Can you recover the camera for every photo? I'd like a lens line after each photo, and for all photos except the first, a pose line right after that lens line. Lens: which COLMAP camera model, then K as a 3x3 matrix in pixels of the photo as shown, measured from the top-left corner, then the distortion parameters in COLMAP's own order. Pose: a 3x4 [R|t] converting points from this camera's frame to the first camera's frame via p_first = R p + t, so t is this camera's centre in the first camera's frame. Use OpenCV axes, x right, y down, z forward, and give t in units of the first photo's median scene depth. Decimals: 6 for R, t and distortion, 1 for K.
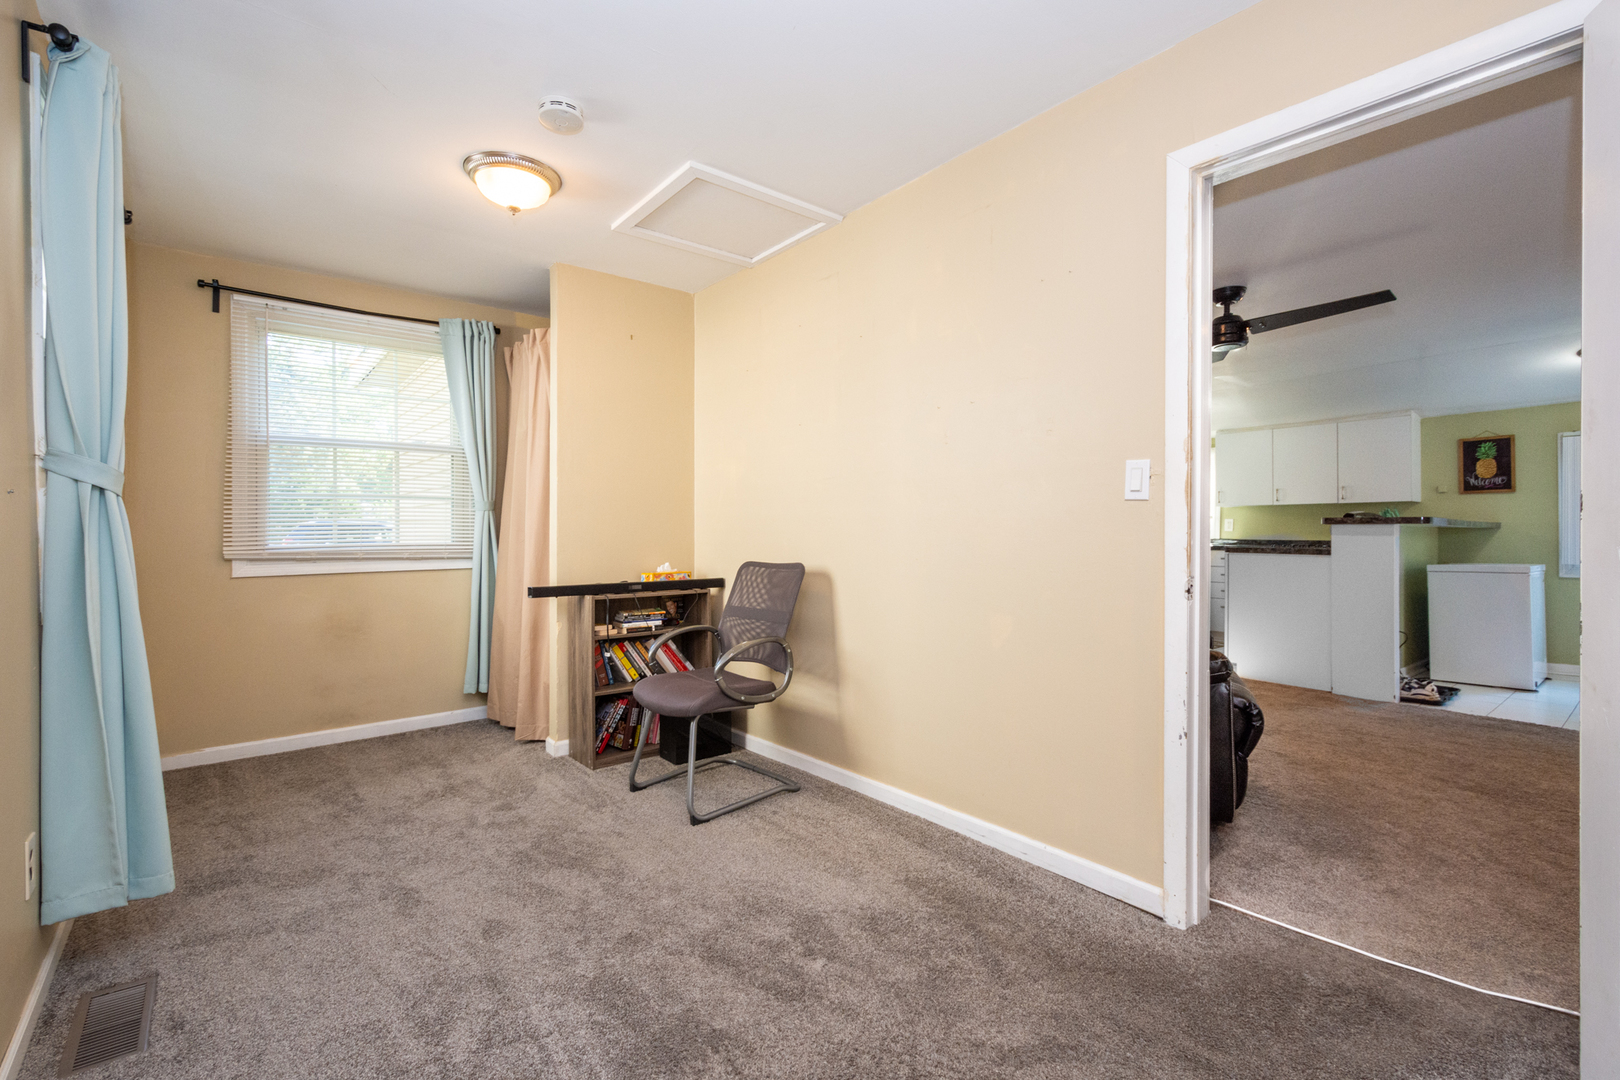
lens RADIAL K [[740.4, 0, 808.8], [0, 740.4, 530.0], [0, 0, 1]] dist [0.002363, -0.001946]
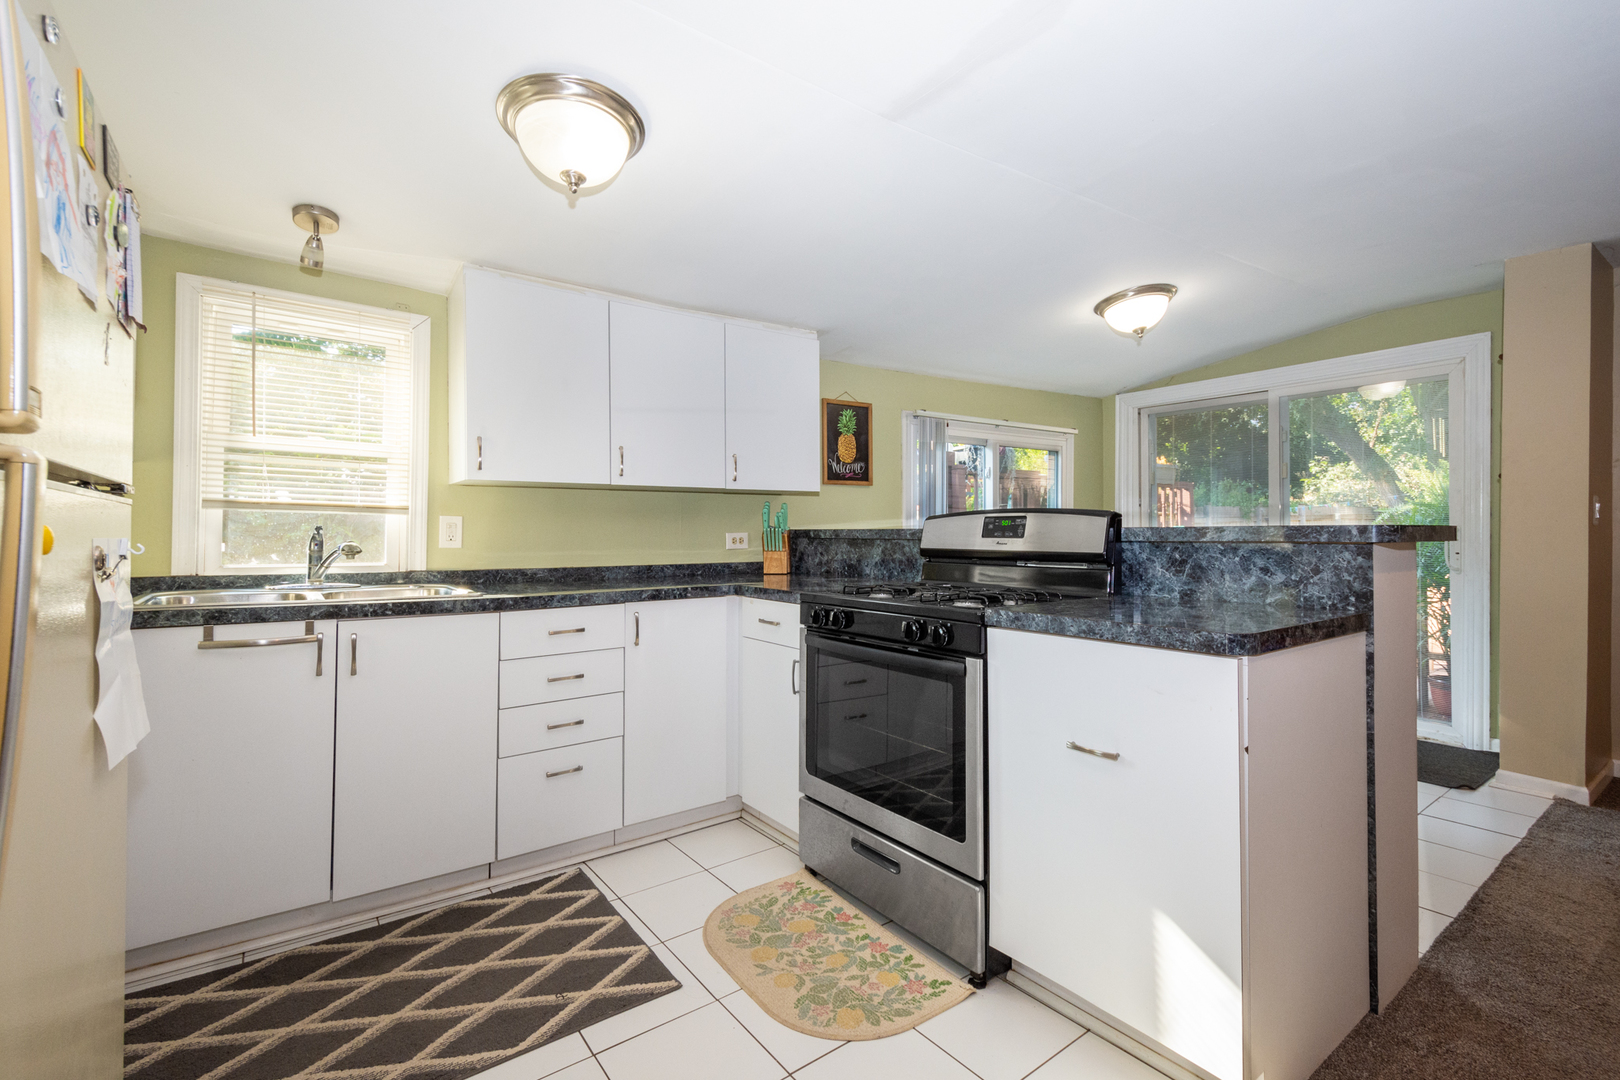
lens RADIAL K [[740.4, 0, 793.8], [0, 740.4, 527.7], [0, 0, 1]] dist [0.002363, -0.001946]
pose [[0.043515, 0.005008, 0.999040, 0.250683], [-0.002004, 0.999986, -0.004925, -0.008489], [-0.999051, -0.001788, 0.043525, 1.025937]]
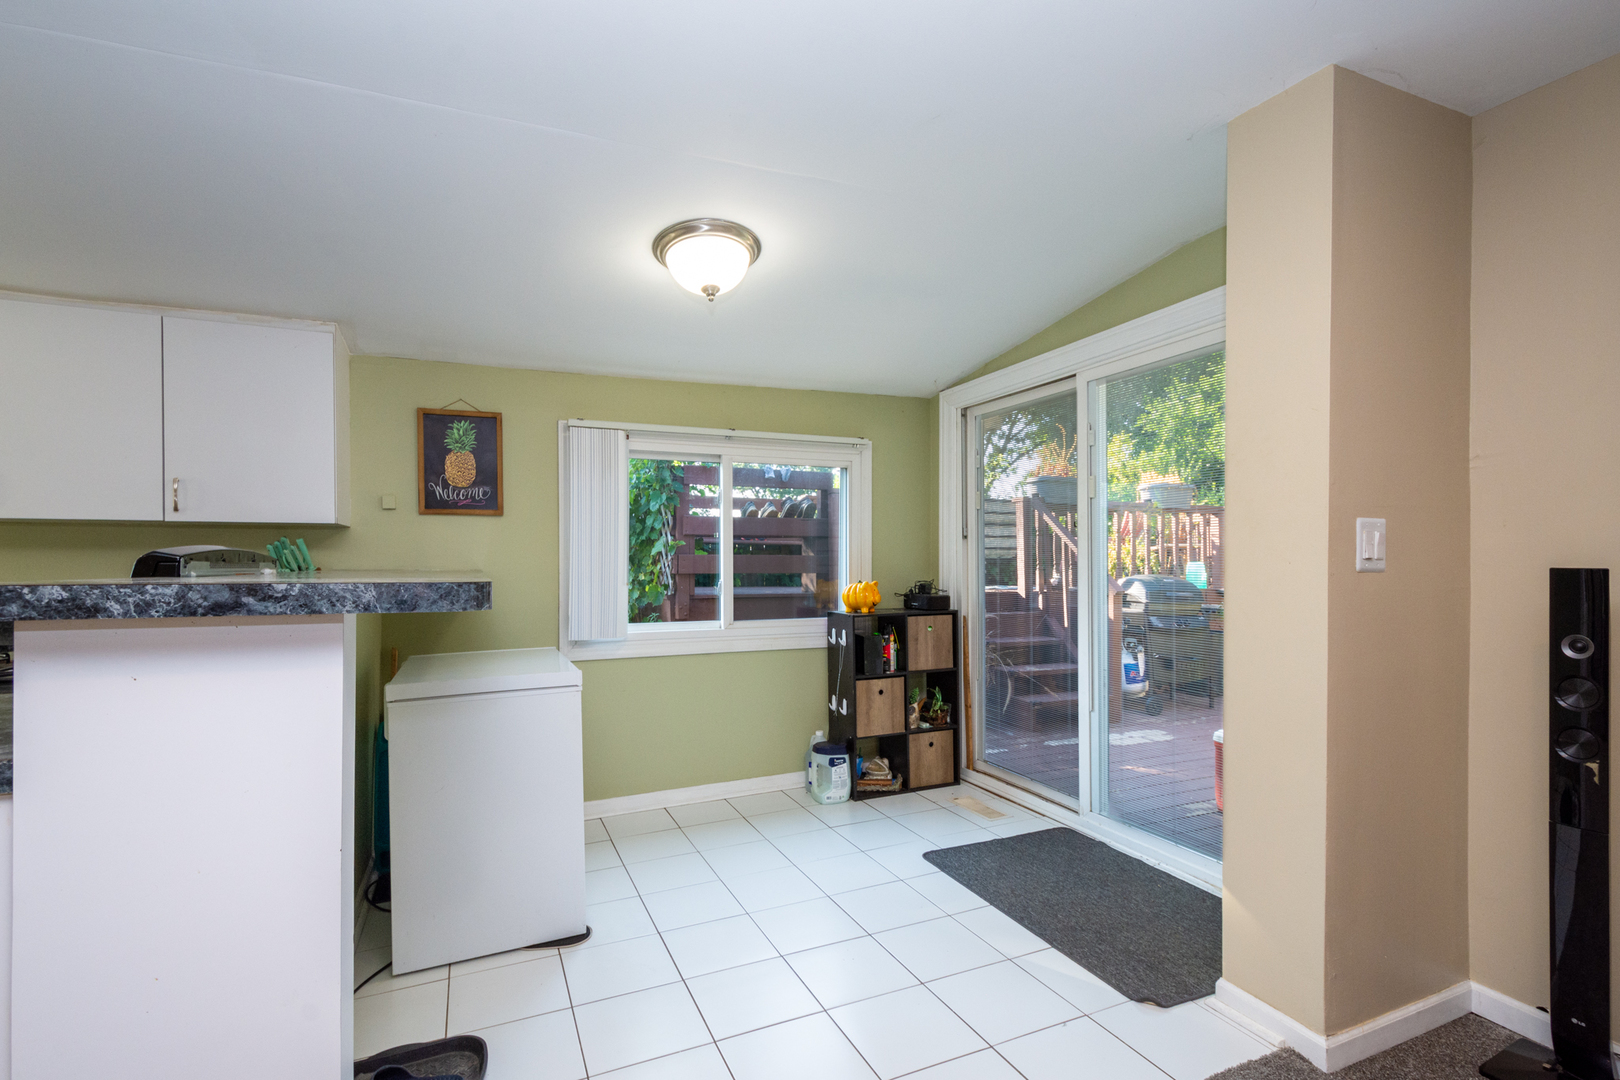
lens RADIAL K [[740.4, 0, 810.0], [0, 740.4, 572.2], [0, 0, 1]] dist [0.002363, -0.001946]
pose [[0.260095, -0.013753, 0.965485, 0.463037], [-0.005969, 0.999857, 0.015850, -0.018310], [-0.965565, -0.009886, 0.259975, 0.618476]]
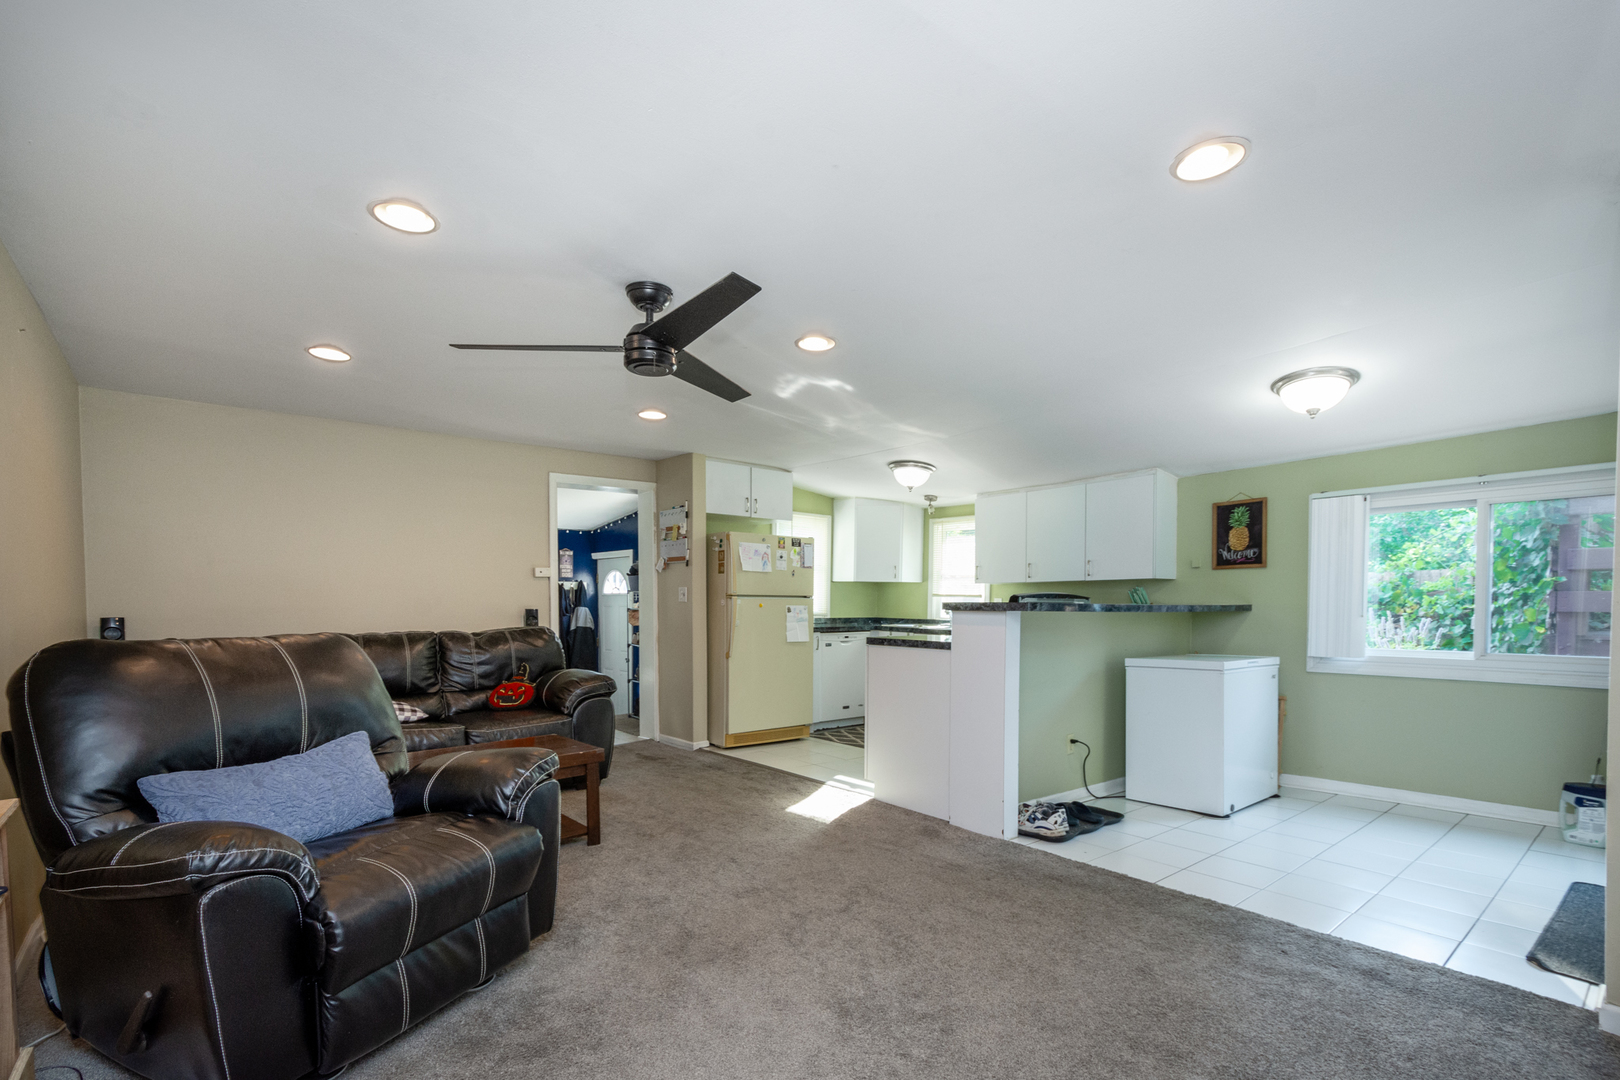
lens RADIAL K [[758.6, 0, 805.9], [0, 758.6, 630.1], [0, 0, 1]] dist [0.000225, 0.000007]
pose [[0.999967, 0.000498, 0.008089, 0.428144], [-0.000808, 0.999264, 0.038340, -0.013367], [-0.008064, -0.038346, 0.999232, 0.155820]]
